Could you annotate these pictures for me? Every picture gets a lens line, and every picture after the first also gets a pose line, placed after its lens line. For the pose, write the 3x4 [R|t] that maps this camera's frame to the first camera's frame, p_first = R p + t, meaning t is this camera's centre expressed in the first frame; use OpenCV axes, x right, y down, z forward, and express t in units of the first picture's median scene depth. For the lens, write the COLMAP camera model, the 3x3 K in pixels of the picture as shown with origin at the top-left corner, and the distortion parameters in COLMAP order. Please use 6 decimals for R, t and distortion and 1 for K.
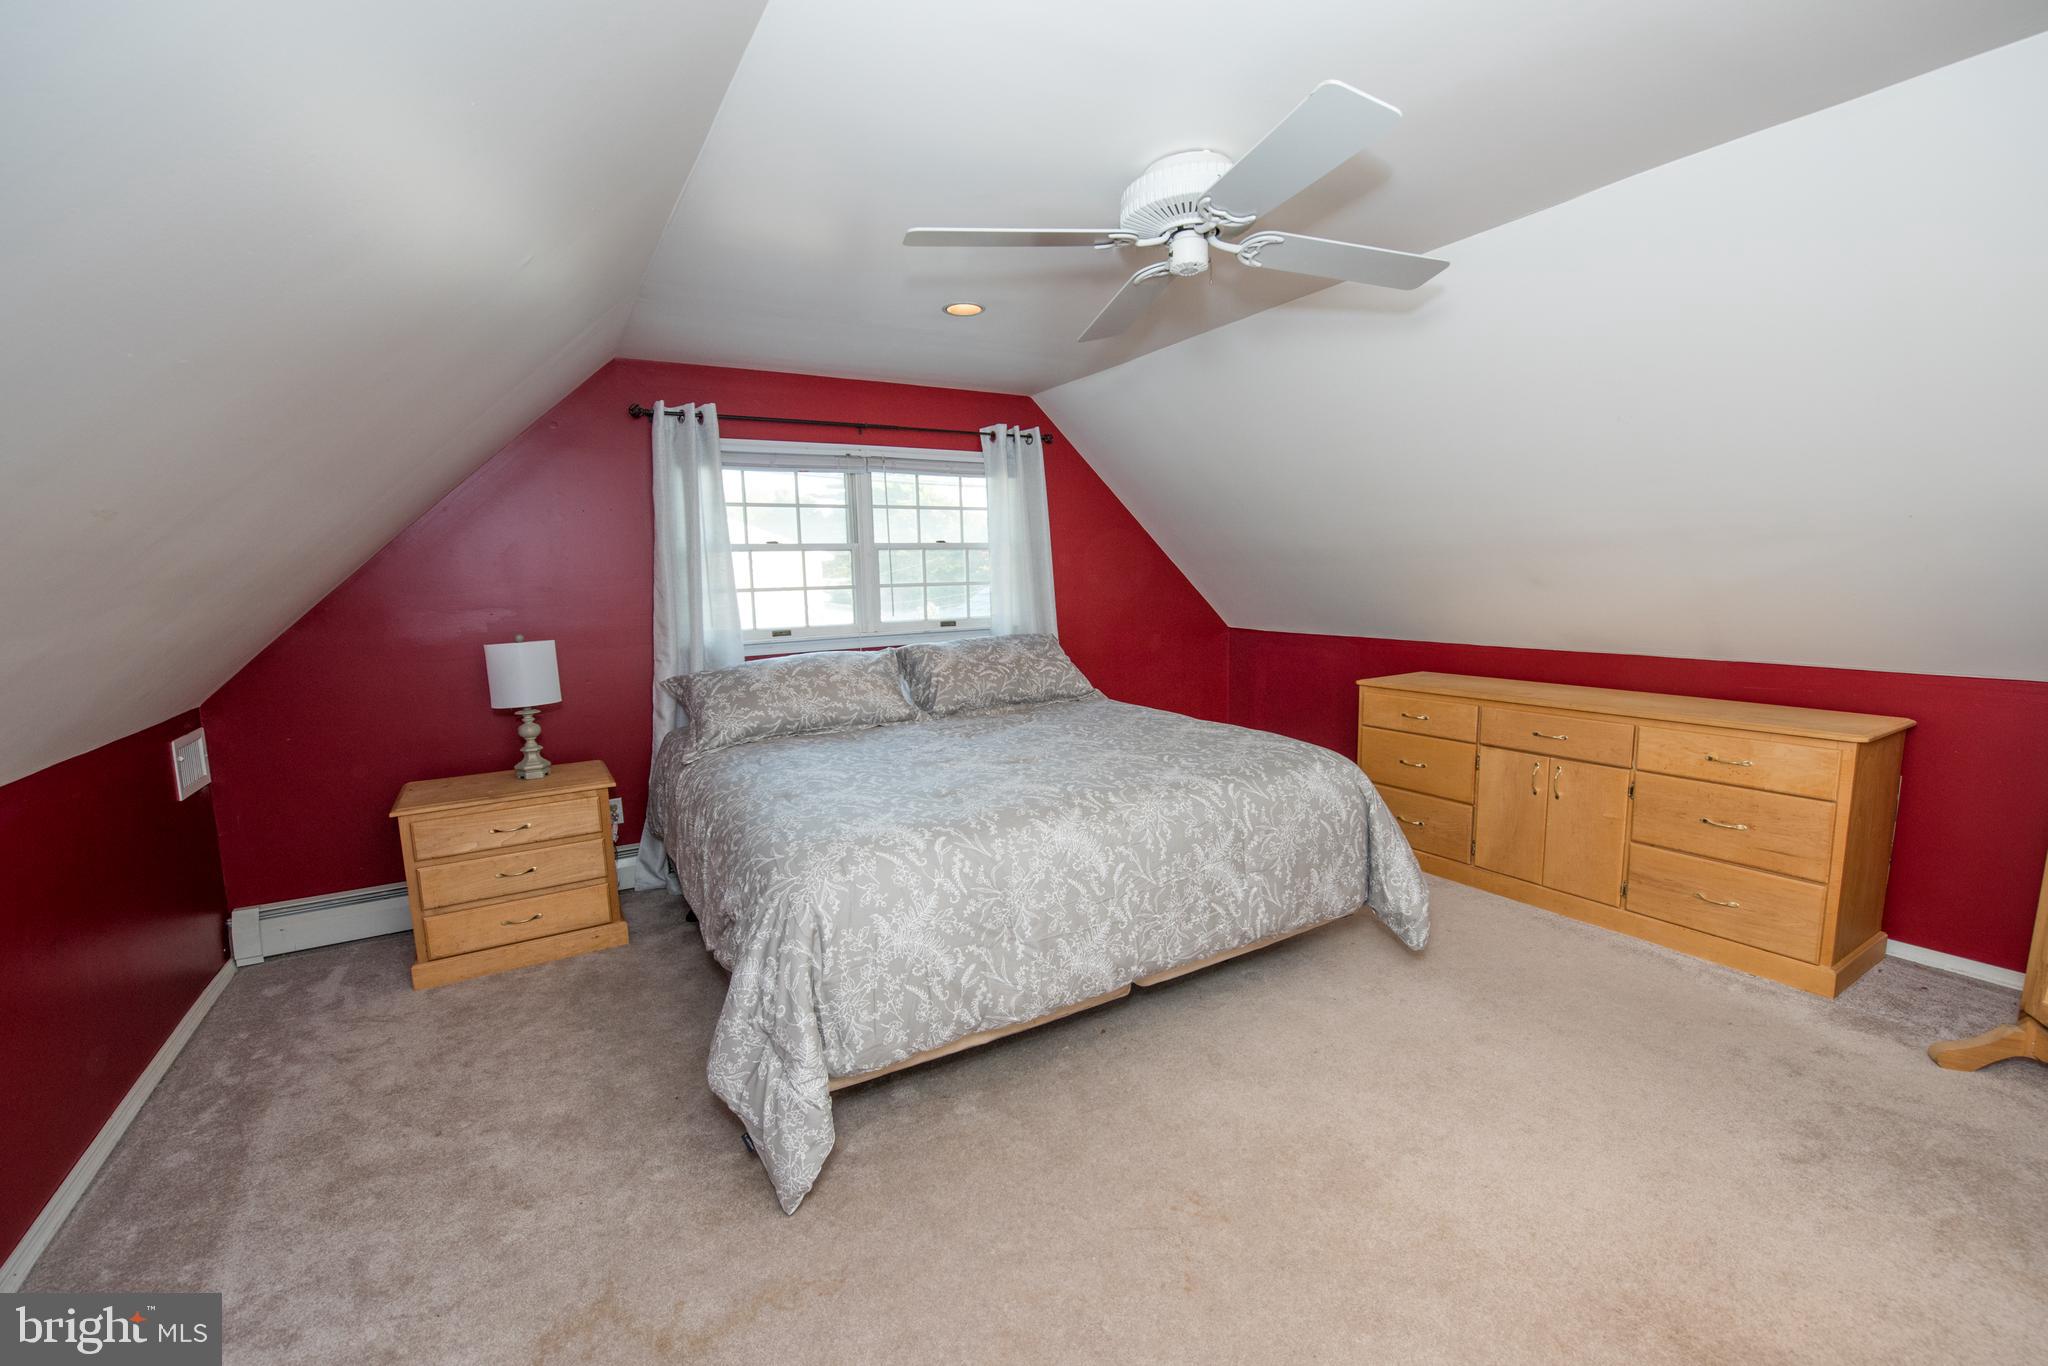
lens RADIAL K [[841.9, 0, 1019.1], [0, 841.9, 684.4], [0, 0, 1]] dist [-0.017011, -0.000947]
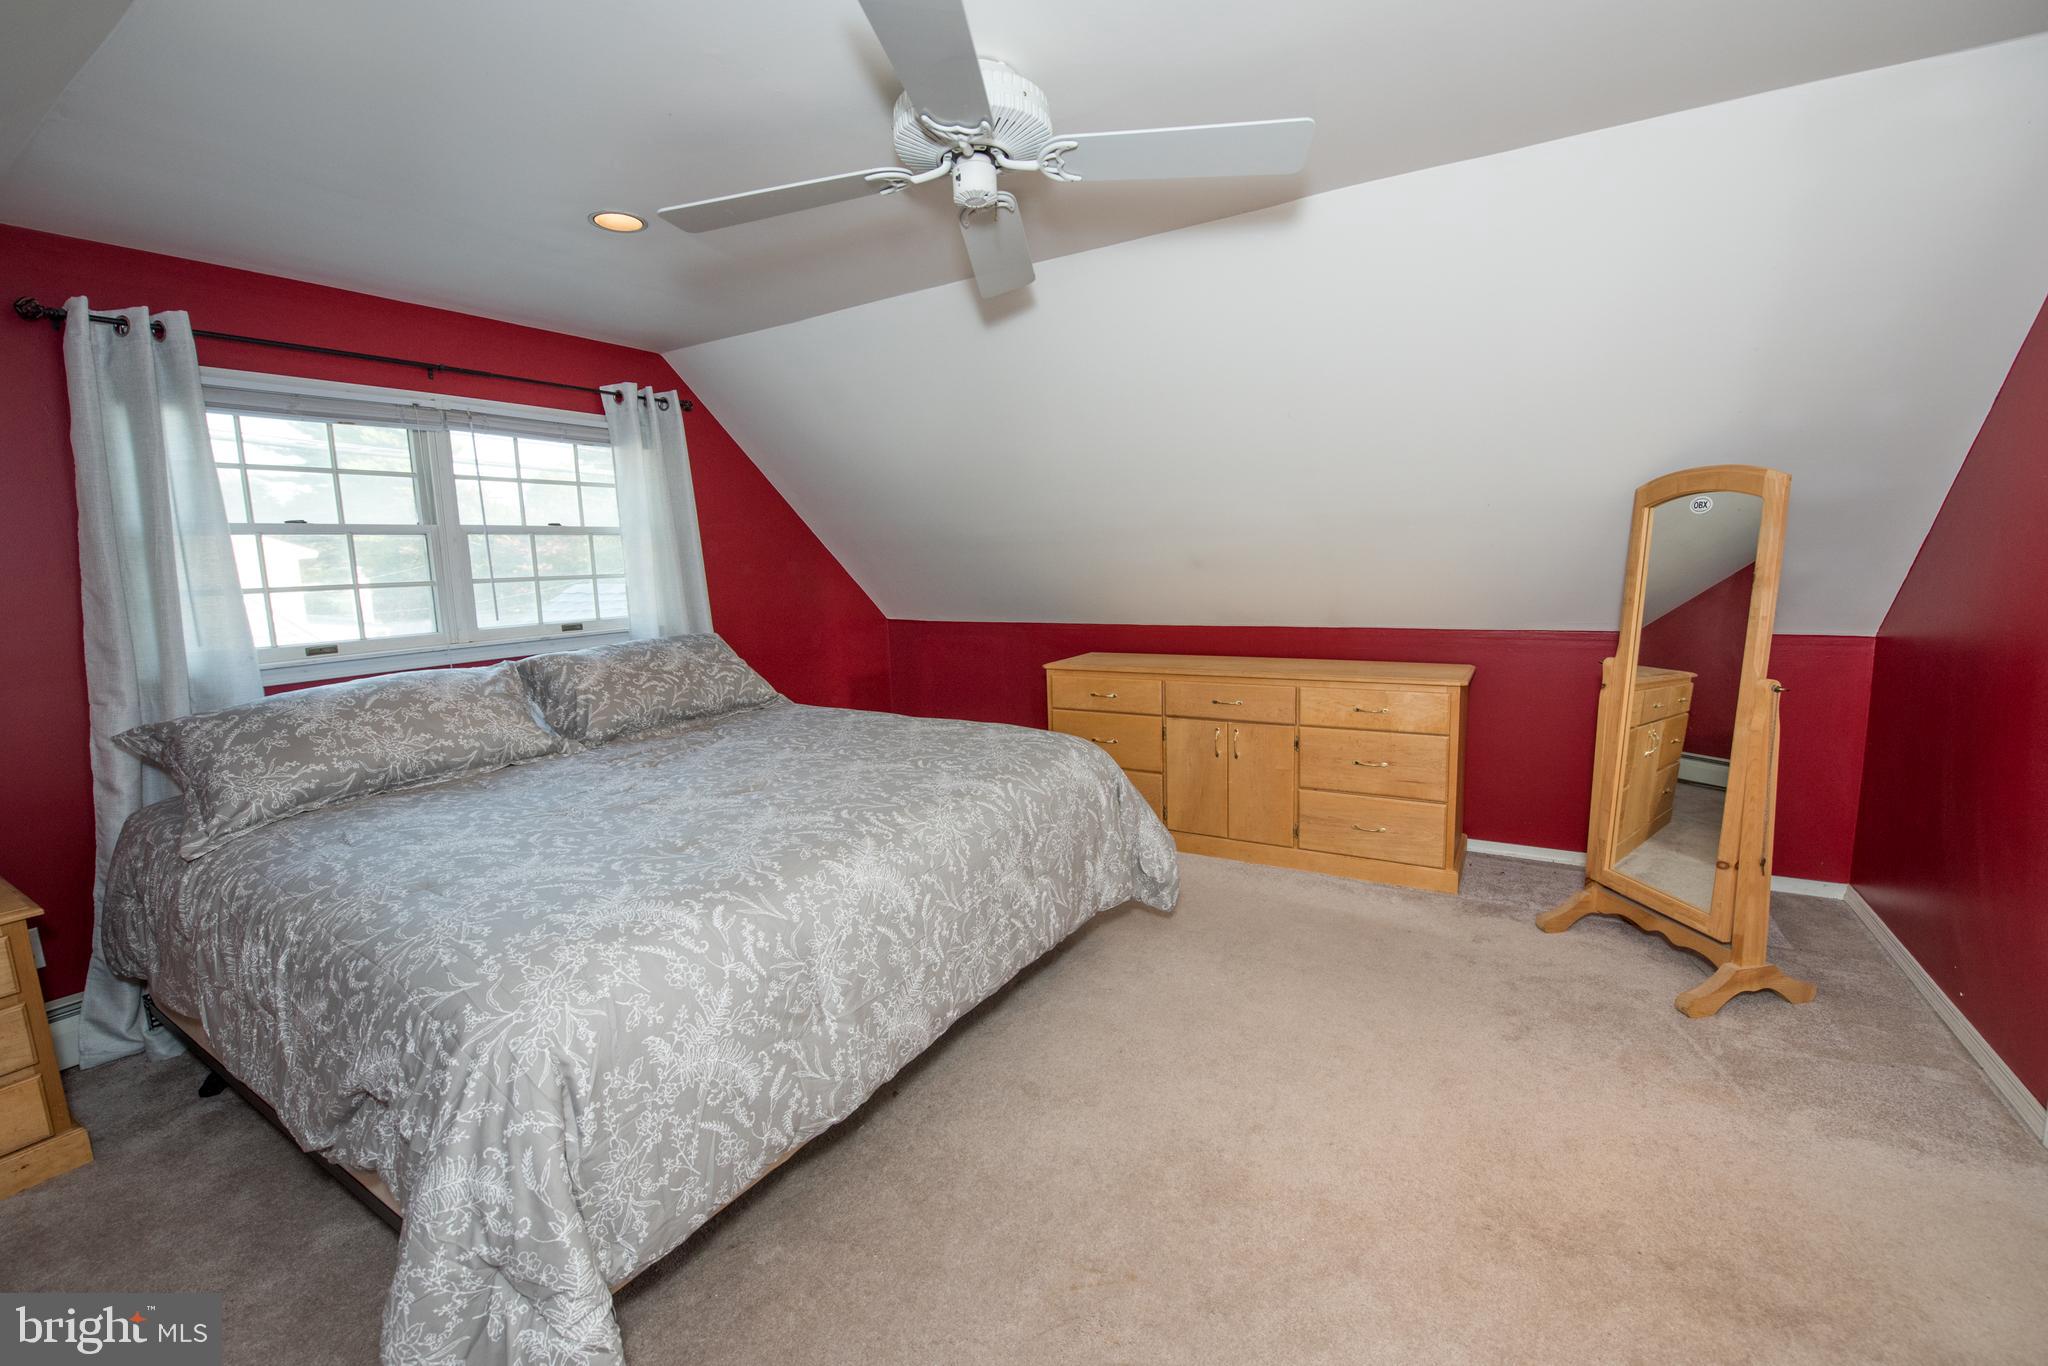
lens RADIAL K [[852.7, 0, 1037.2], [0, 852.7, 671.9], [0, 0, 1]] dist [-0.019455, -0.001029]
pose [[0.881776, -0.068638, 0.466648, -0.117779], [0.073396, 0.997271, 0.007998, -0.006270], [-0.465924, 0.027198, 0.884407, 0.134310]]
